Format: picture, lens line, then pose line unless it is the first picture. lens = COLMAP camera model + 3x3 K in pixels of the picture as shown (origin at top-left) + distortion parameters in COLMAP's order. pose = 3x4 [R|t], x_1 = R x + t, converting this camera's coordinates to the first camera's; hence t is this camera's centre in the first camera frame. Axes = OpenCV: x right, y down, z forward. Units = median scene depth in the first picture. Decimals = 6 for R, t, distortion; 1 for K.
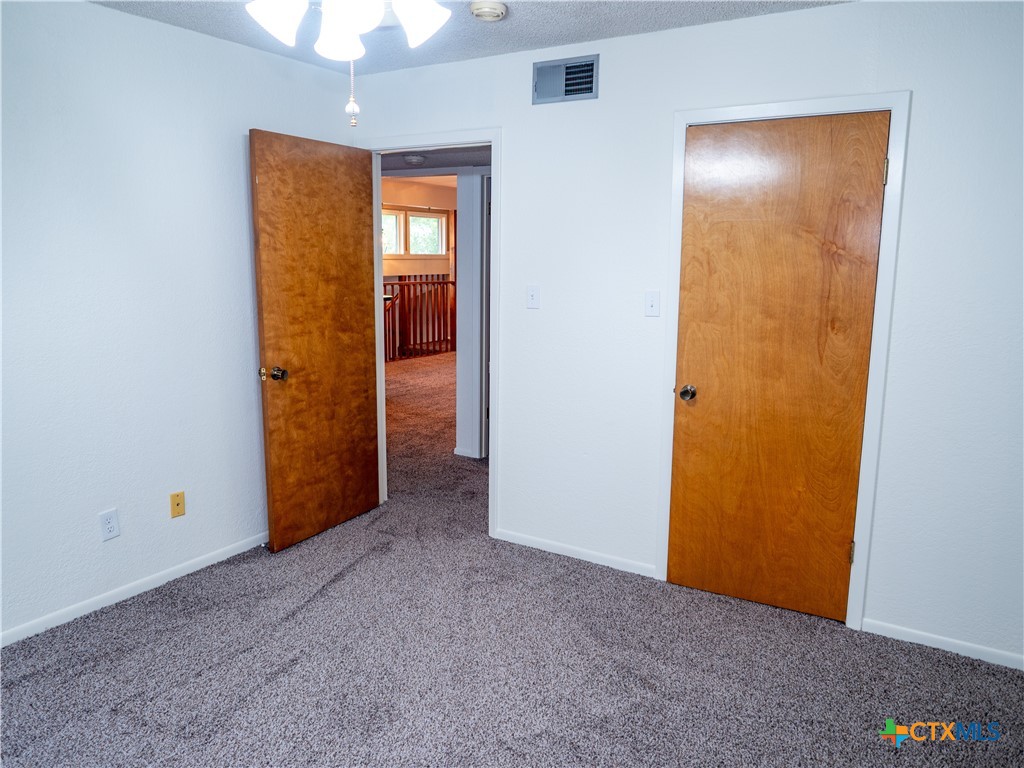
lens RADIAL K [[740.2, 0, 509.9], [0, 740.2, 384.6], [0, 0, 1]] dist [-0.020807, 0.003395]
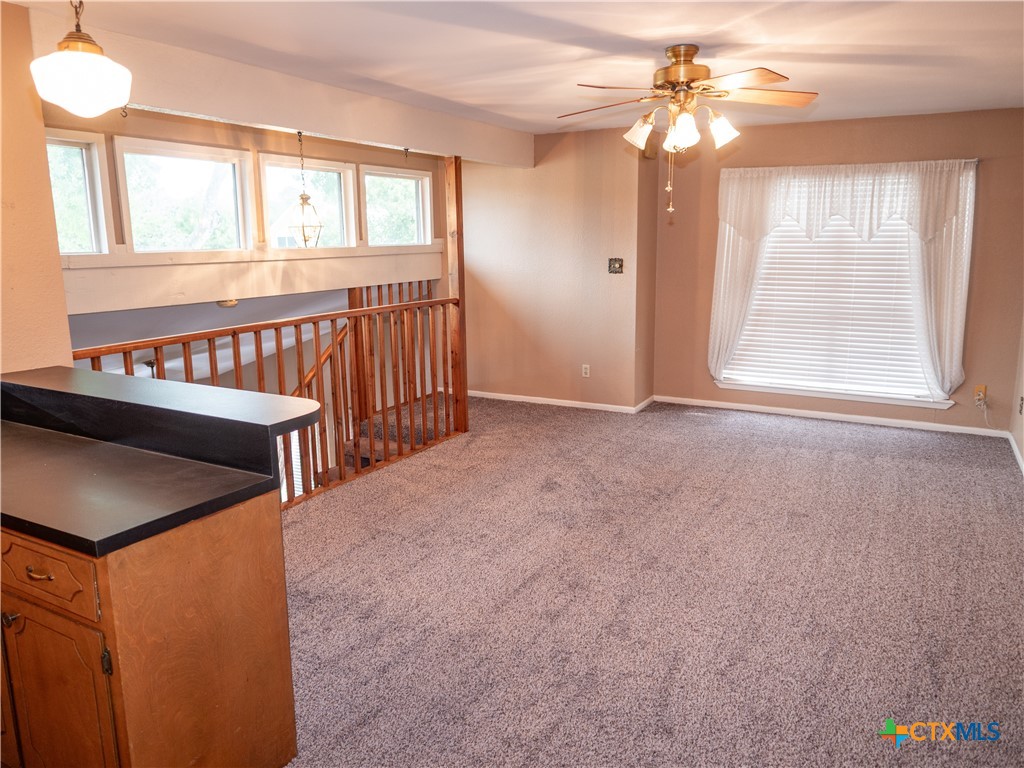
lens RADIAL K [[740.2, 0, 518.6], [0, 740.2, 381.4], [0, 0, 1]] dist [-0.020807, 0.003395]
pose [[0.997102, -0.036811, 0.066574, -0.066964], [0.035394, 0.999124, 0.022346, -0.088371], [-0.067338, -0.019925, 0.997531, 0.466250]]
